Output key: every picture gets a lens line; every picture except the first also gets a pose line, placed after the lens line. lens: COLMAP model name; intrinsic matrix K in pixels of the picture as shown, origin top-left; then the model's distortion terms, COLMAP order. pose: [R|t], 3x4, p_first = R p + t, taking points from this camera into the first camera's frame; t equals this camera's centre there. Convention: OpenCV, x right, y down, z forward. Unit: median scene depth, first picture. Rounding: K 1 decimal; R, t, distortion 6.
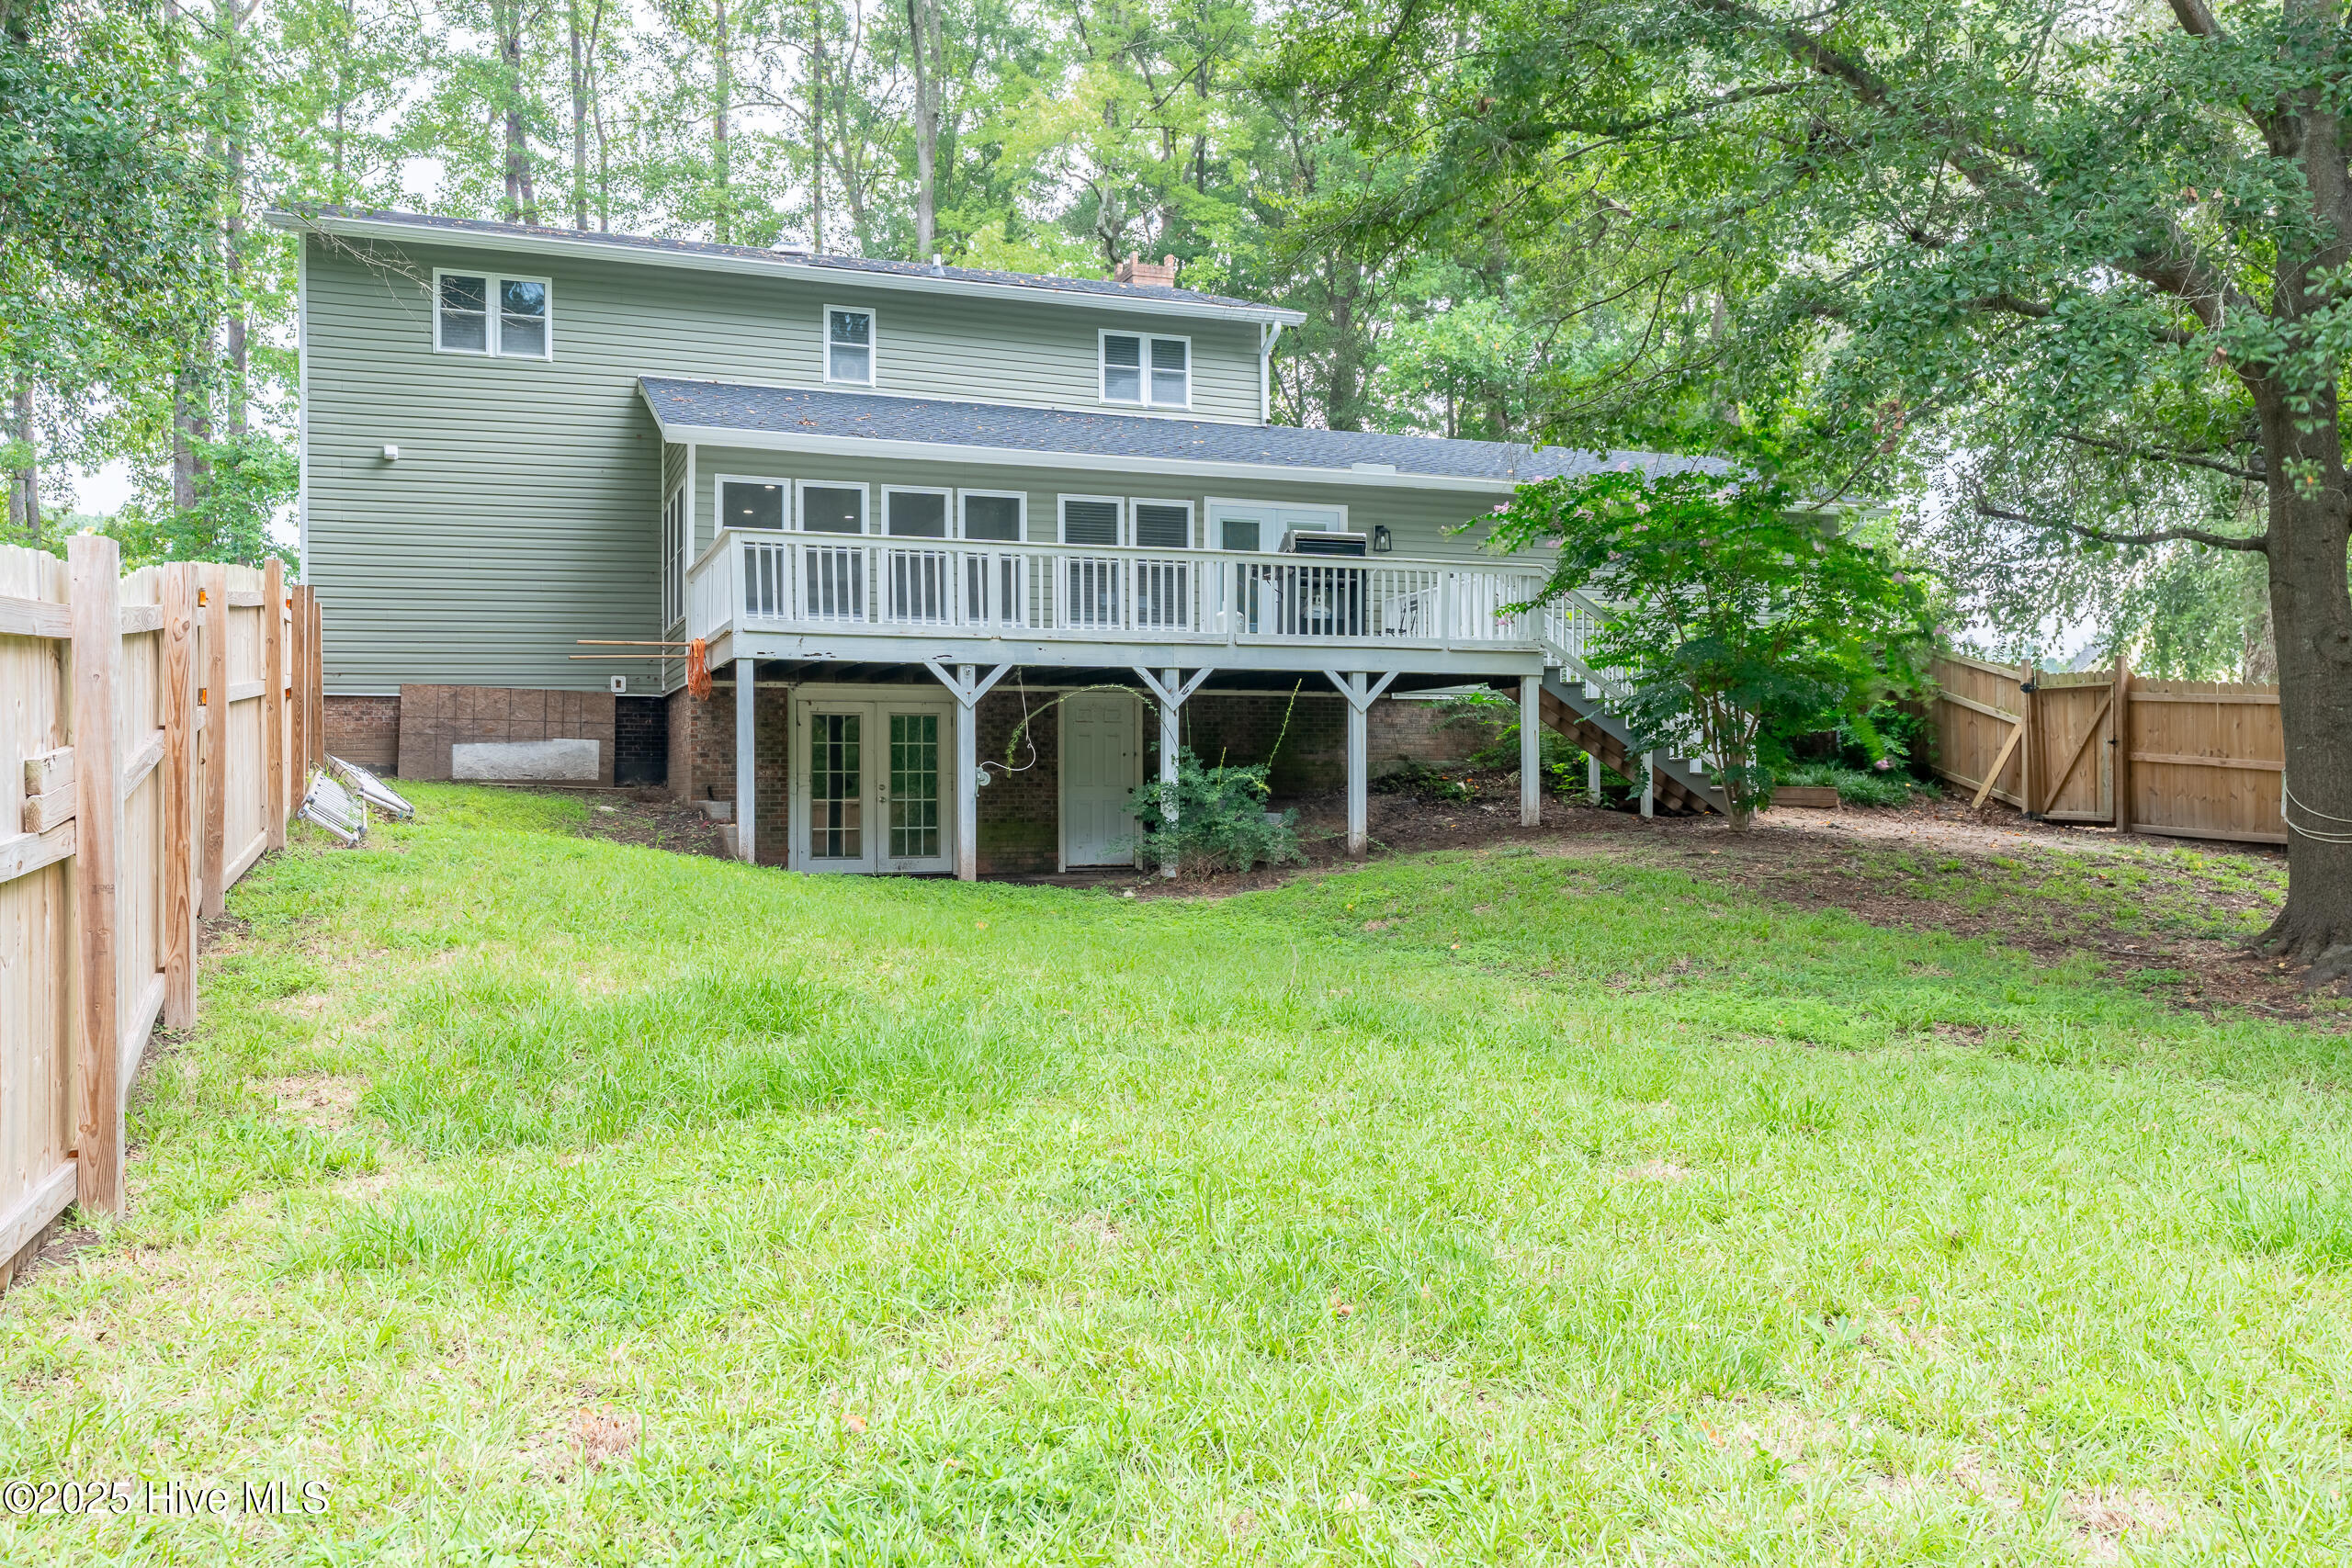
lens RADIAL K [[1800.7, 0, 1174.5], [0, 1800.7, 771.6], [0, 0, 1]] dist [0.012901, -0.012588]
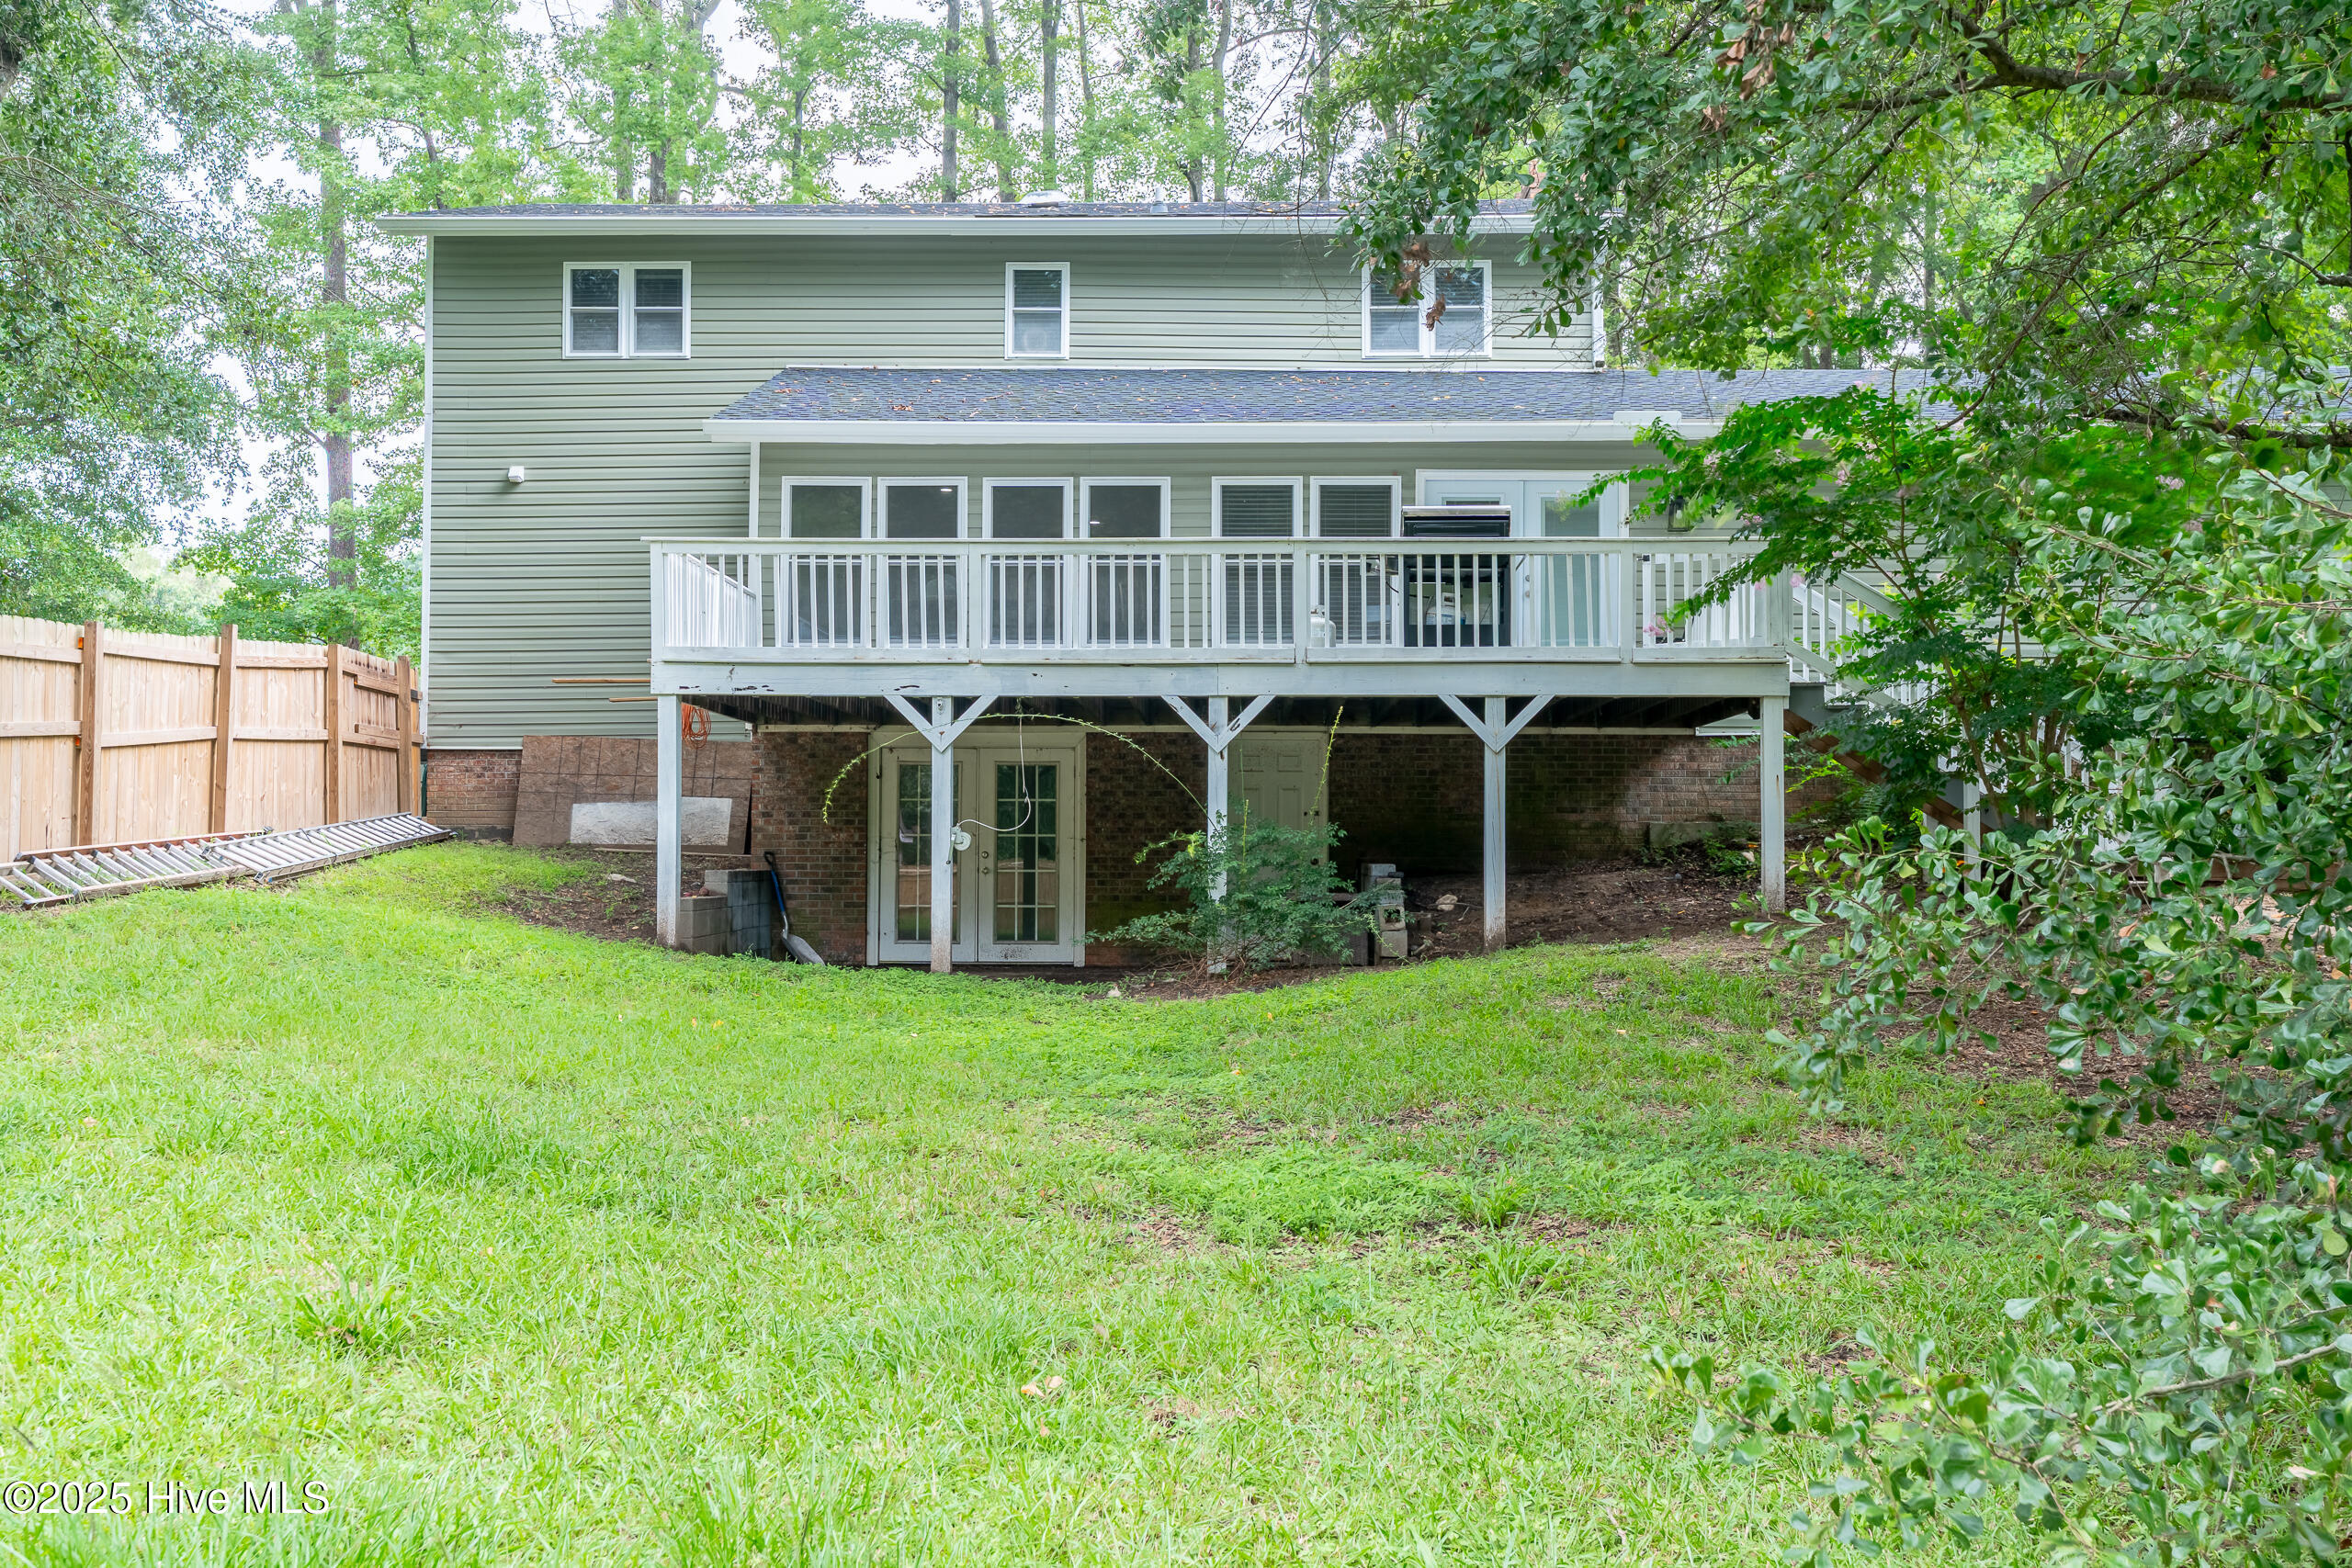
lens RADIAL K [[2257.3, 0, 1220.5], [0, 2257.3, 738.2], [0, 0, 1]] dist [0.008975, 0.000000]
pose [[0.933027, -0.015999, -0.359450, 0.301297], [-0.000147, 0.998994, -0.044846, 0.002135], [0.359806, 0.041895, 0.932086, 0.103785]]
